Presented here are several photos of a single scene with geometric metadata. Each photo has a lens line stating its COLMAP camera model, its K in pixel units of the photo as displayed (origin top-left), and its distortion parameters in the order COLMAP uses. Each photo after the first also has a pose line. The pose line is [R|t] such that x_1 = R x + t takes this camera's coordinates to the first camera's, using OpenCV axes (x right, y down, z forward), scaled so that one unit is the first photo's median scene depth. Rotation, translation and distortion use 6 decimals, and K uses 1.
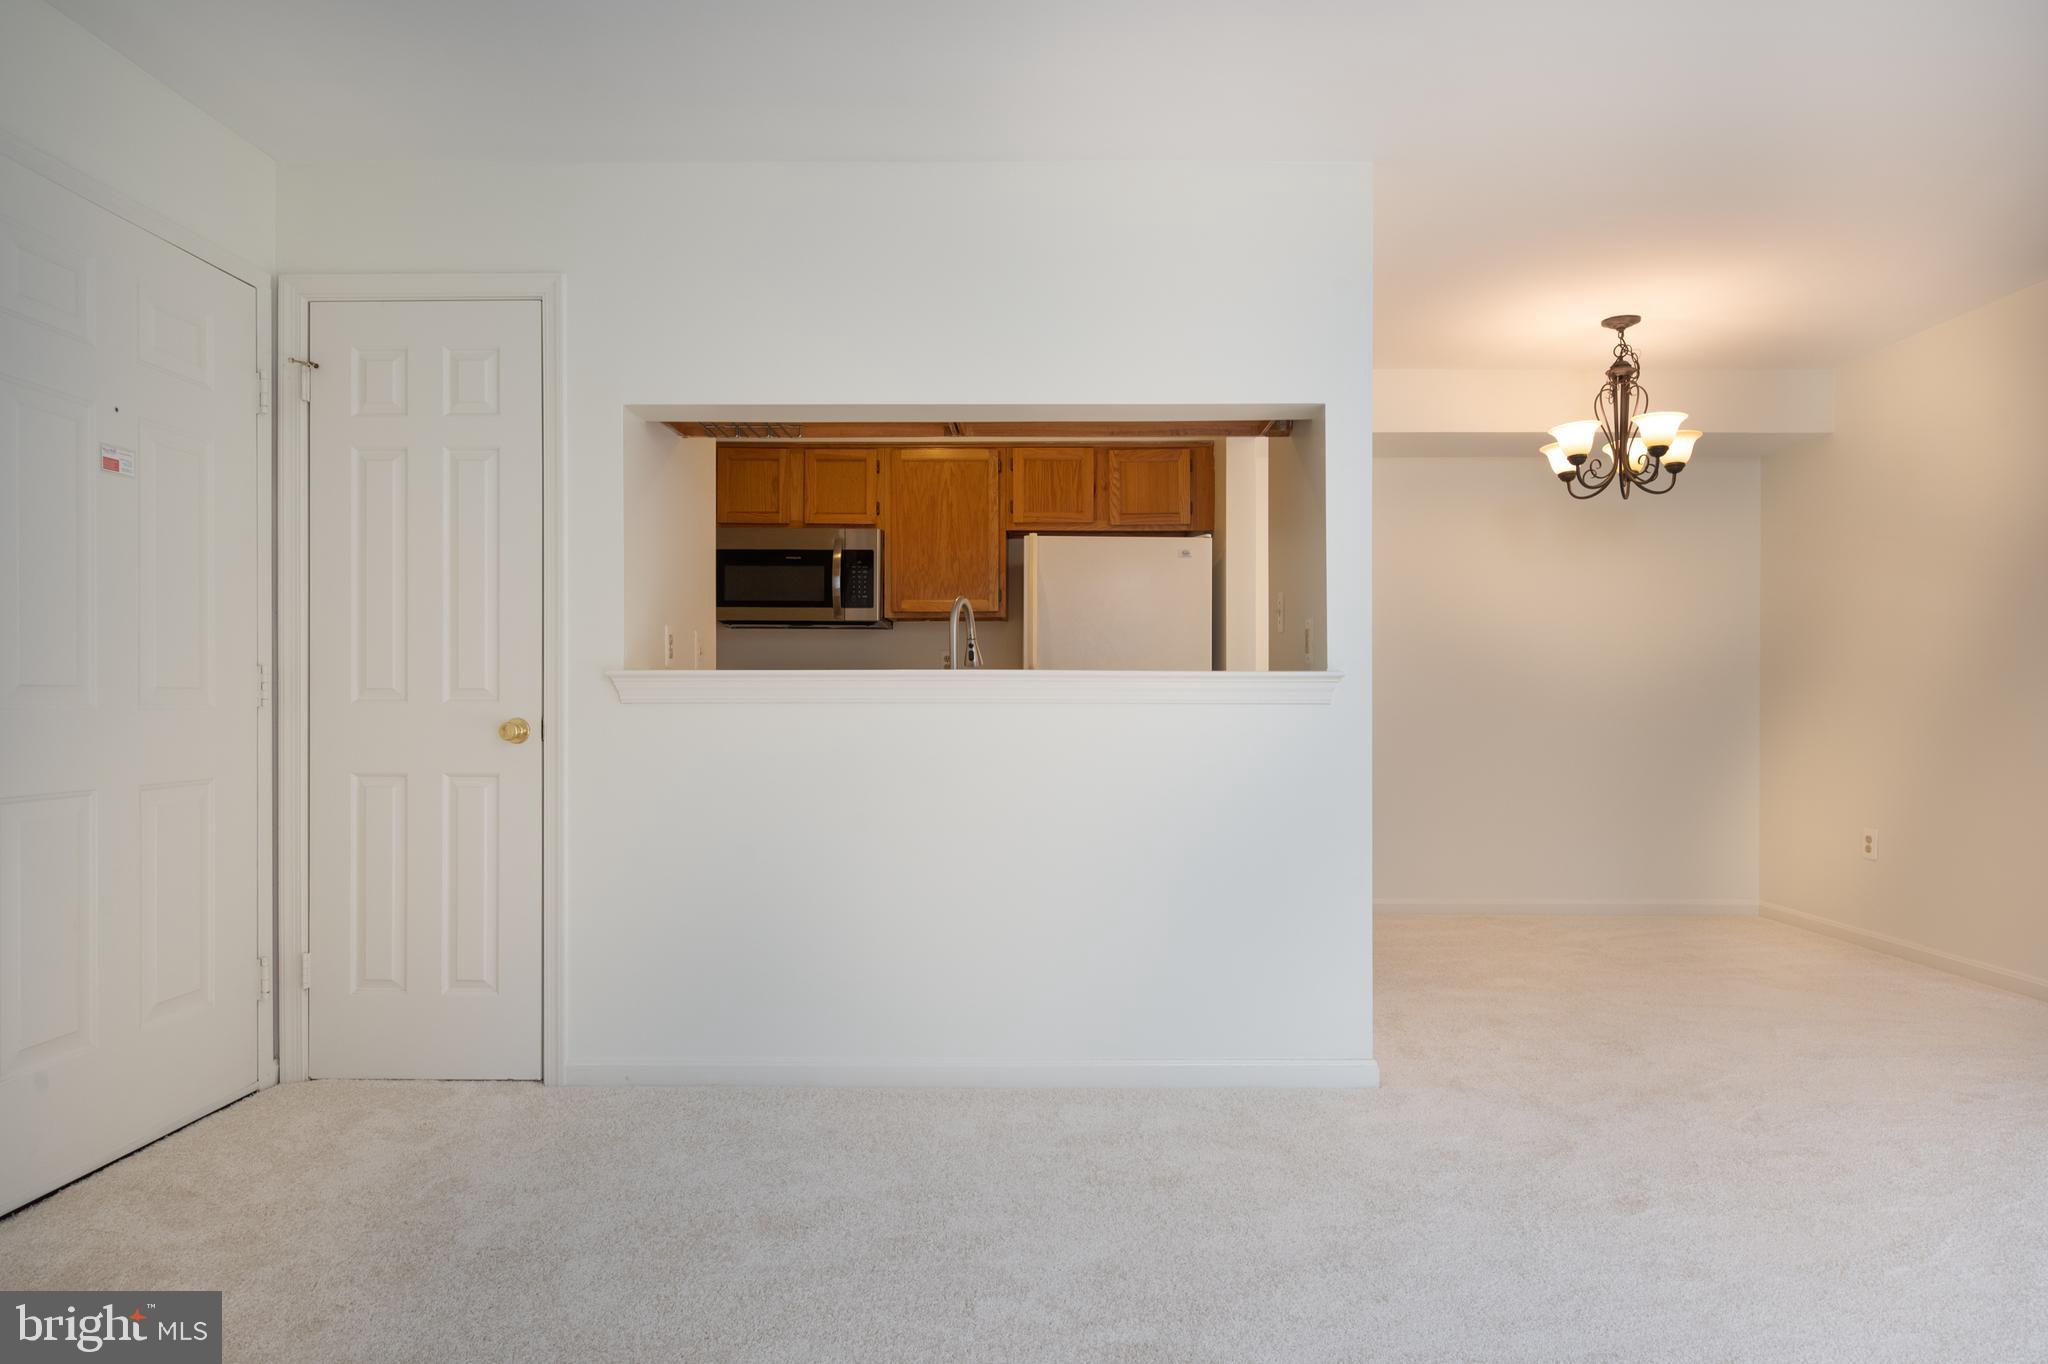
lens RADIAL K [[1207.8, 0, 1023.8], [0, 1207.8, 703.9], [0, 0, 1]] dist [0.002172, 0.000336]
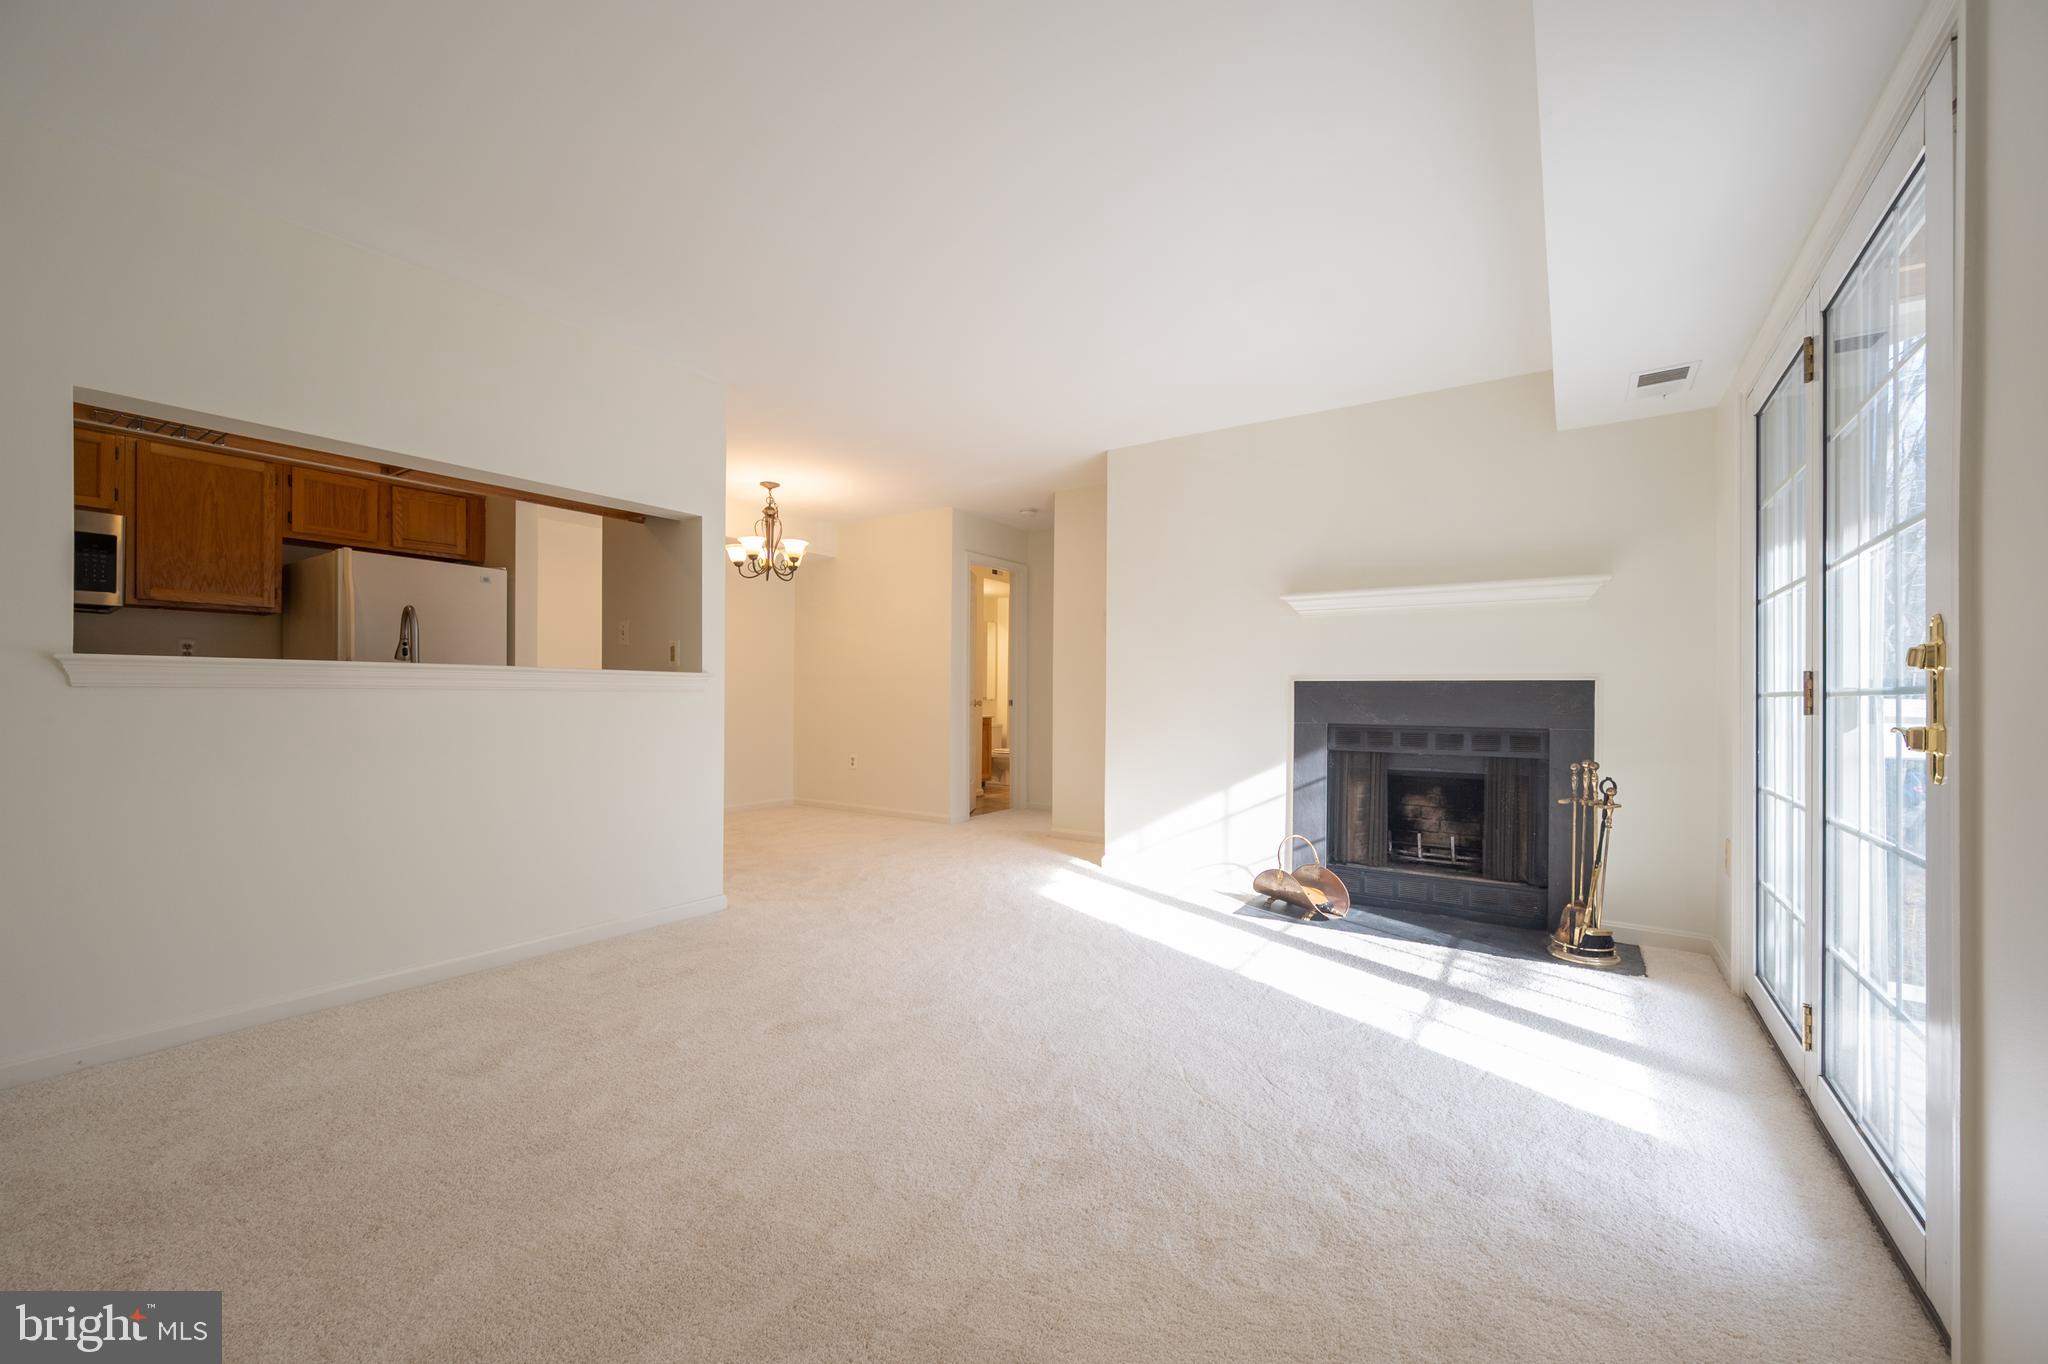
lens RADIAL K [[835.1, 0, 1026.0], [0, 835.1, 690.3], [0, 0, 1]] dist [-0.000710, -0.000069]
pose [[0.545566, 0.007464, 0.838035, -0.293810], [-0.005867, 0.999970, -0.005087, 0.000738], [-0.838047, -0.002141, 0.545593, -0.018467]]
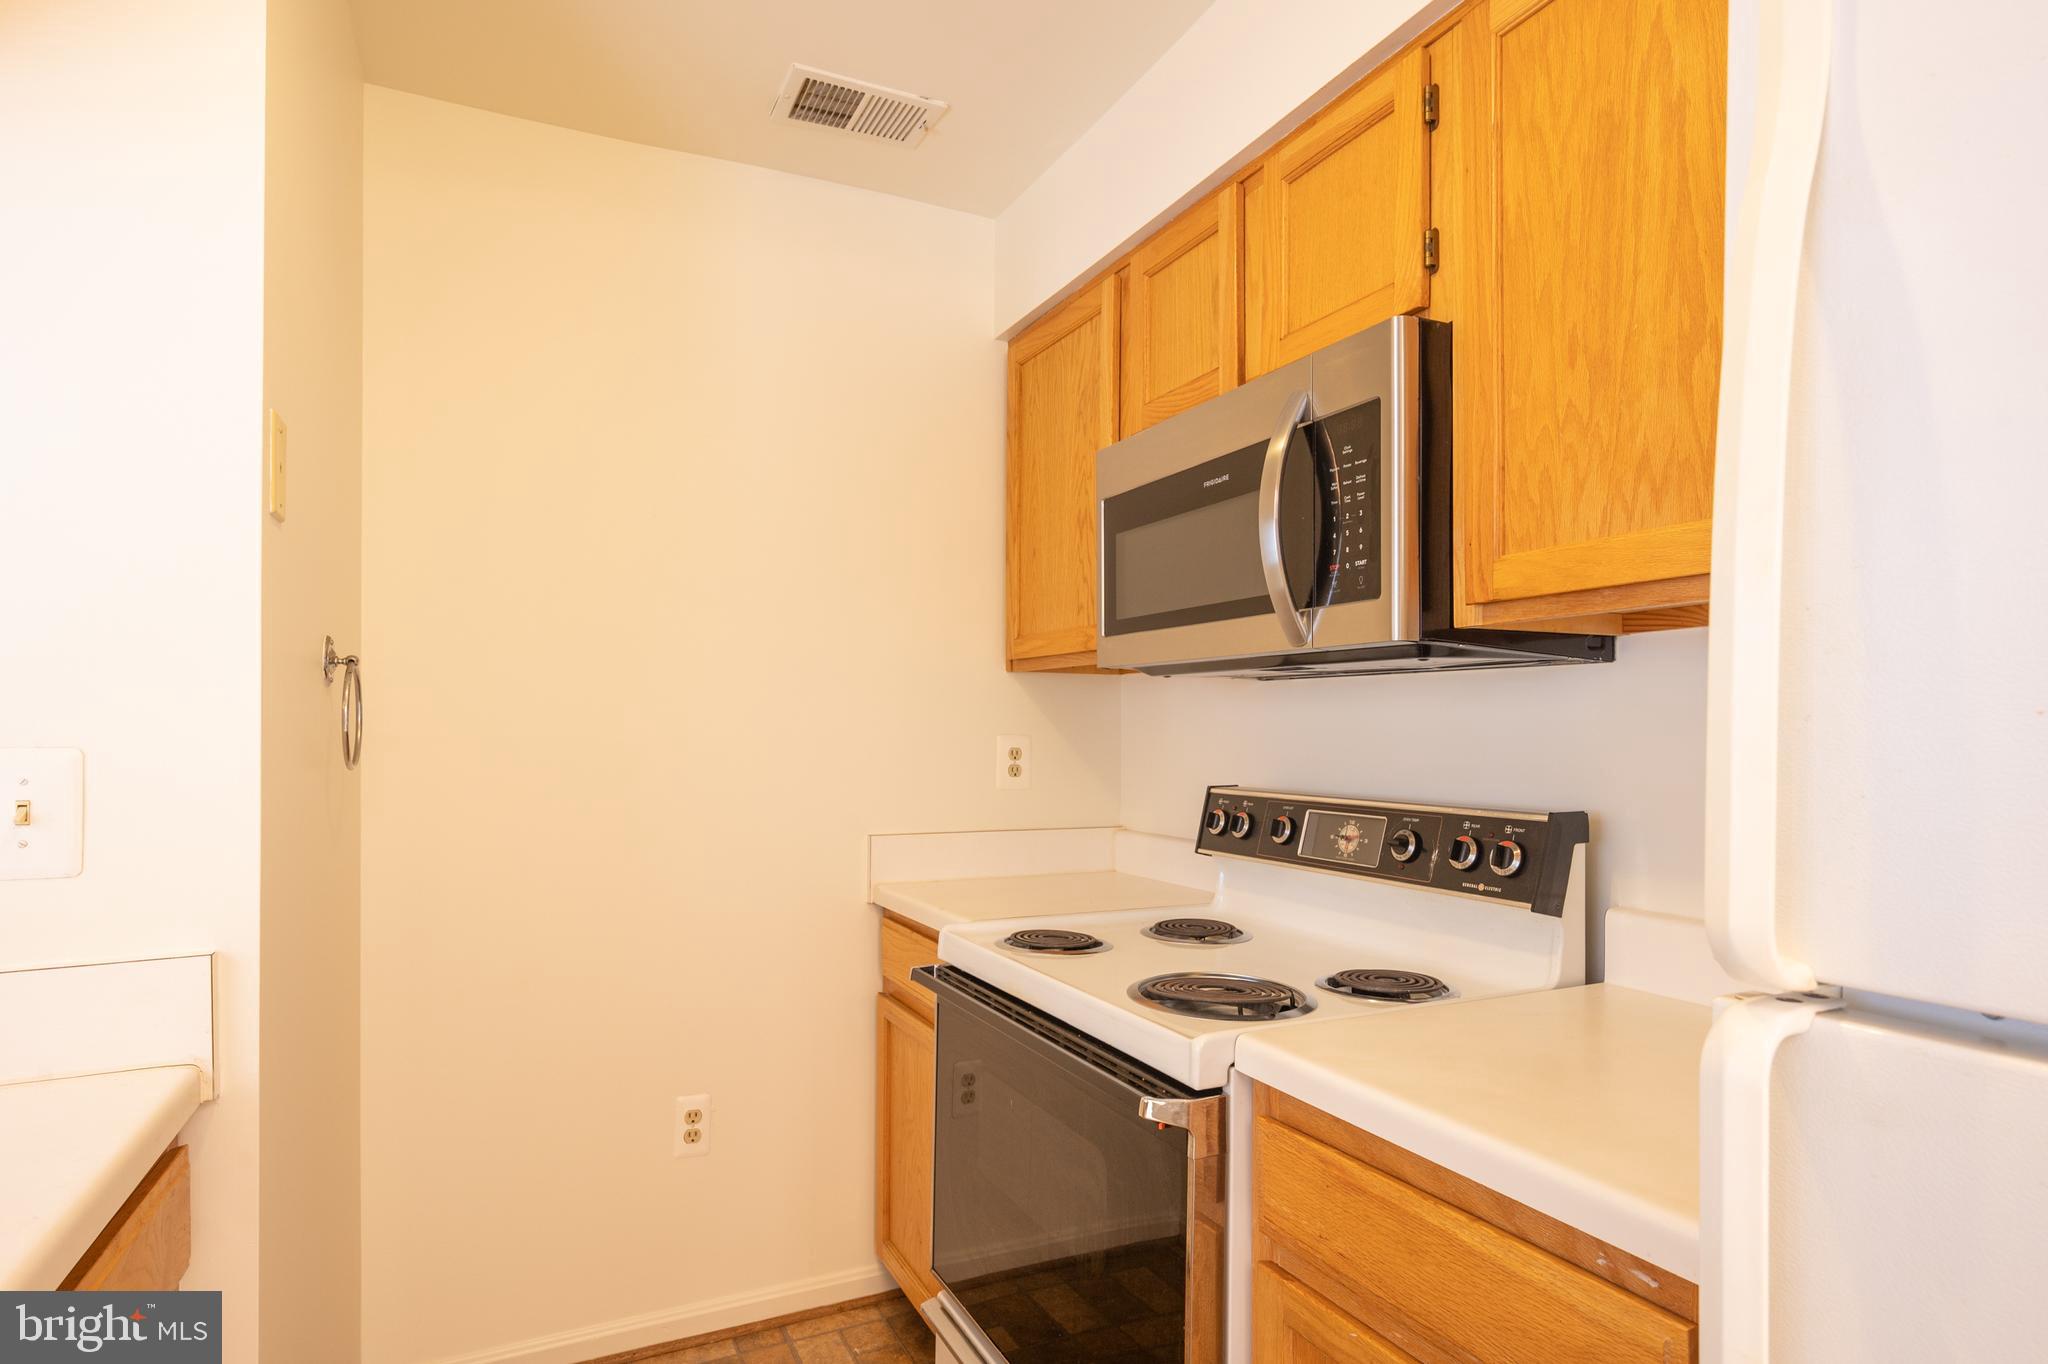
lens RADIAL K [[1085.7, 0, 1022.0], [0, 1085.7, 723.6], [0, 0, 1]] dist [-0.000590, -0.000099]
pose [[0.439343, -0.005221, -0.898304, 0.068644], [0.000212, 0.999984, -0.005709, -0.048433], [0.898320, 0.002318, 0.439336, 0.809746]]
